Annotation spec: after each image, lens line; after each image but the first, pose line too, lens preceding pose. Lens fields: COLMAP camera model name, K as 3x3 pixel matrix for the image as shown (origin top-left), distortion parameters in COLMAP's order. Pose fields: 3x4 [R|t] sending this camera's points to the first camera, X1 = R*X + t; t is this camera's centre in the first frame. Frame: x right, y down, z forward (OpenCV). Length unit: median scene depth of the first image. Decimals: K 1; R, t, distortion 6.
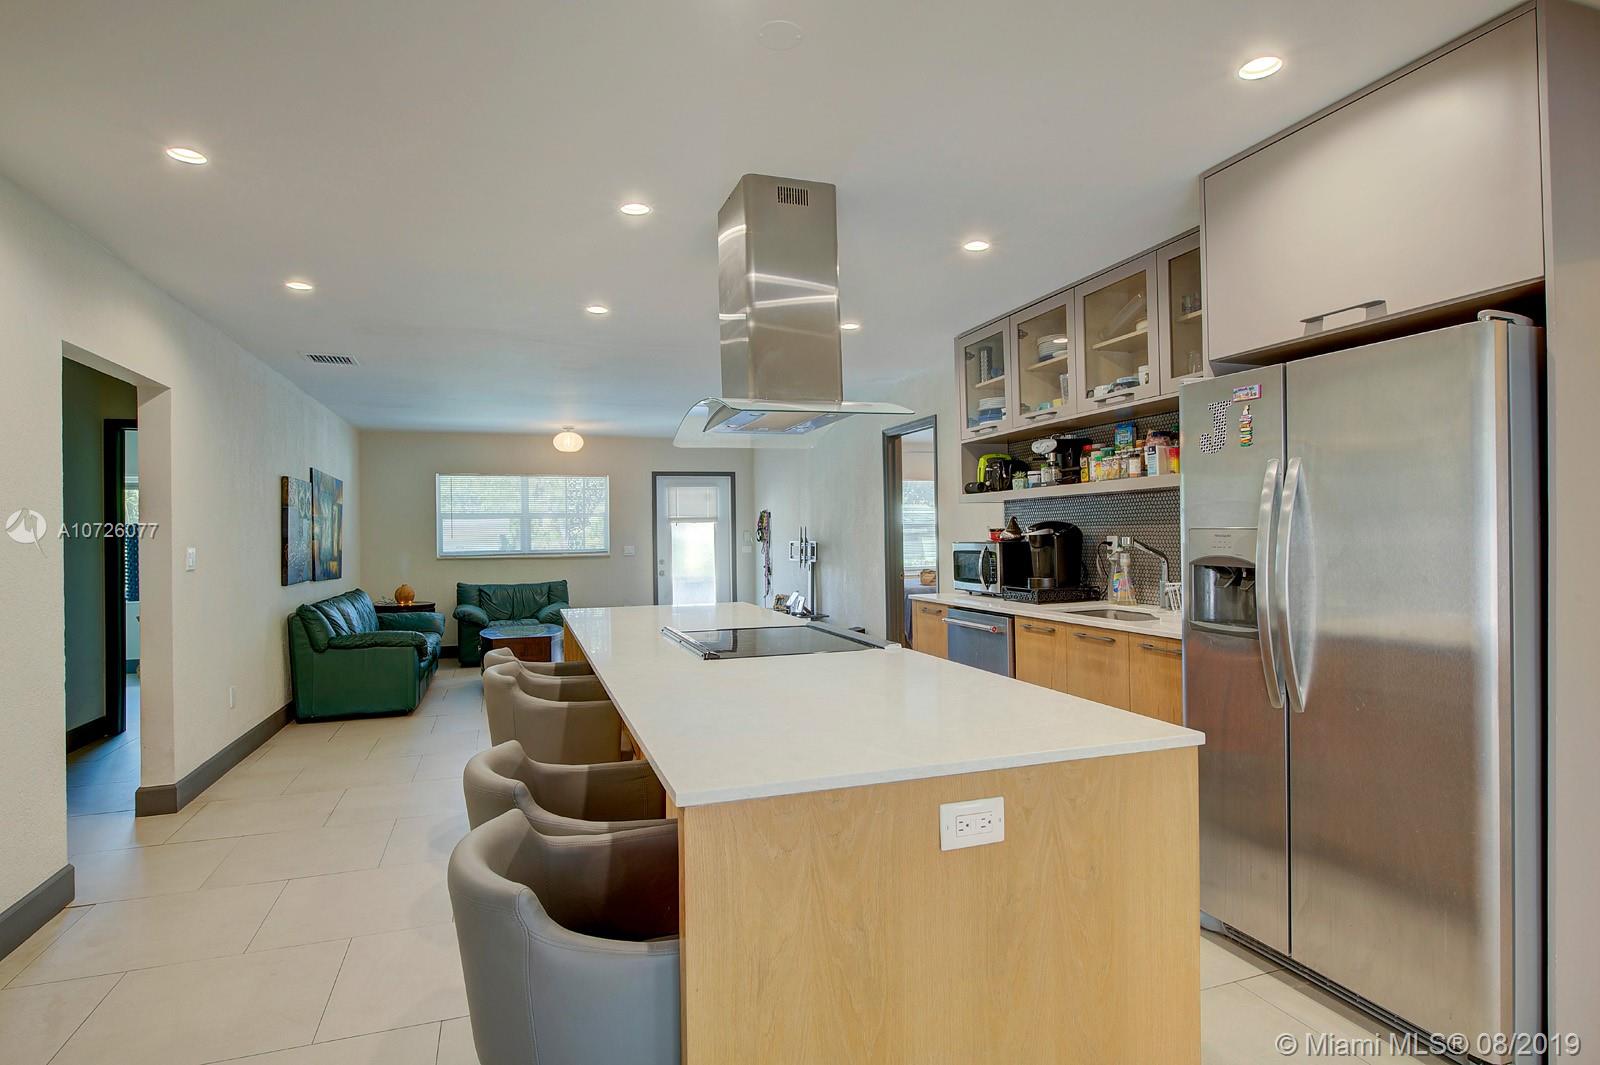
lens RADIAL K [[854.8, 0, 801.6], [0, 854.8, 531.4], [0, 0, 1]] dist [-0.004802, -0.000629]
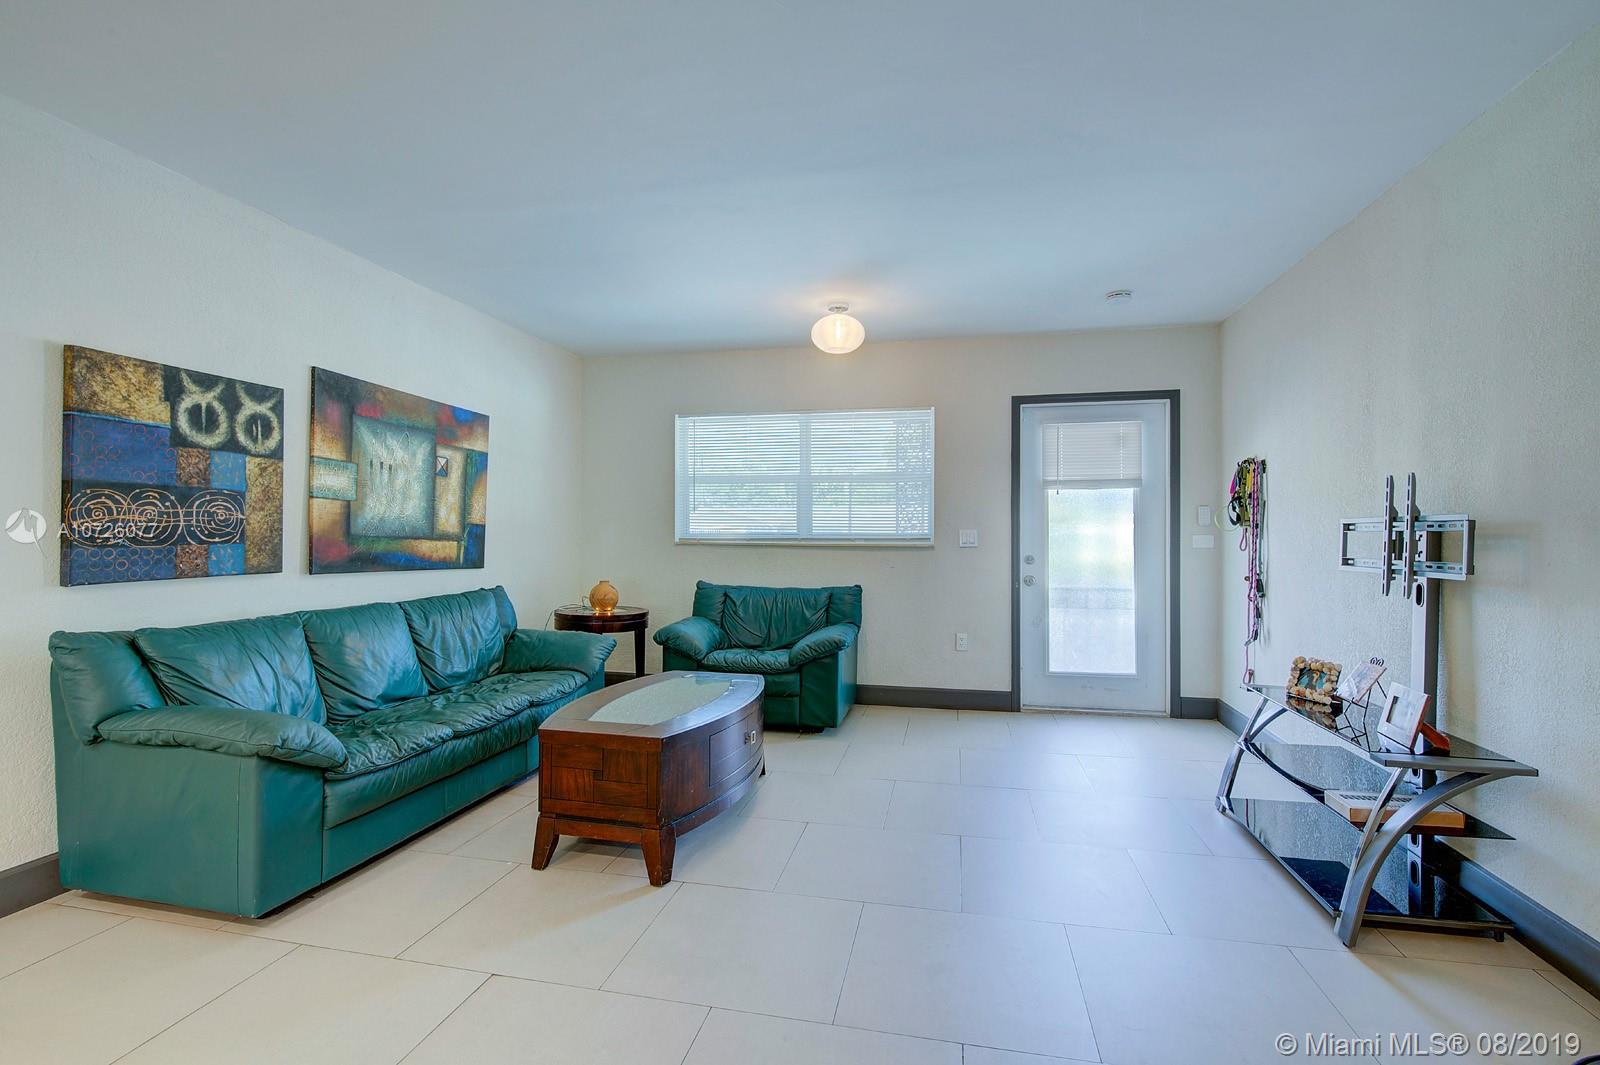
lens RADIAL K [[748.7, 0, 795.4], [0, 748.7, 519.9], [0, 0, 1]] dist [-0.000978, -0.000068]
pose [[0.853486, 0.009065, -0.521037, -0.041819], [-0.013207, 0.999904, -0.004238, 0.014193], [0.520949, 0.010498, 0.853523, 0.522931]]
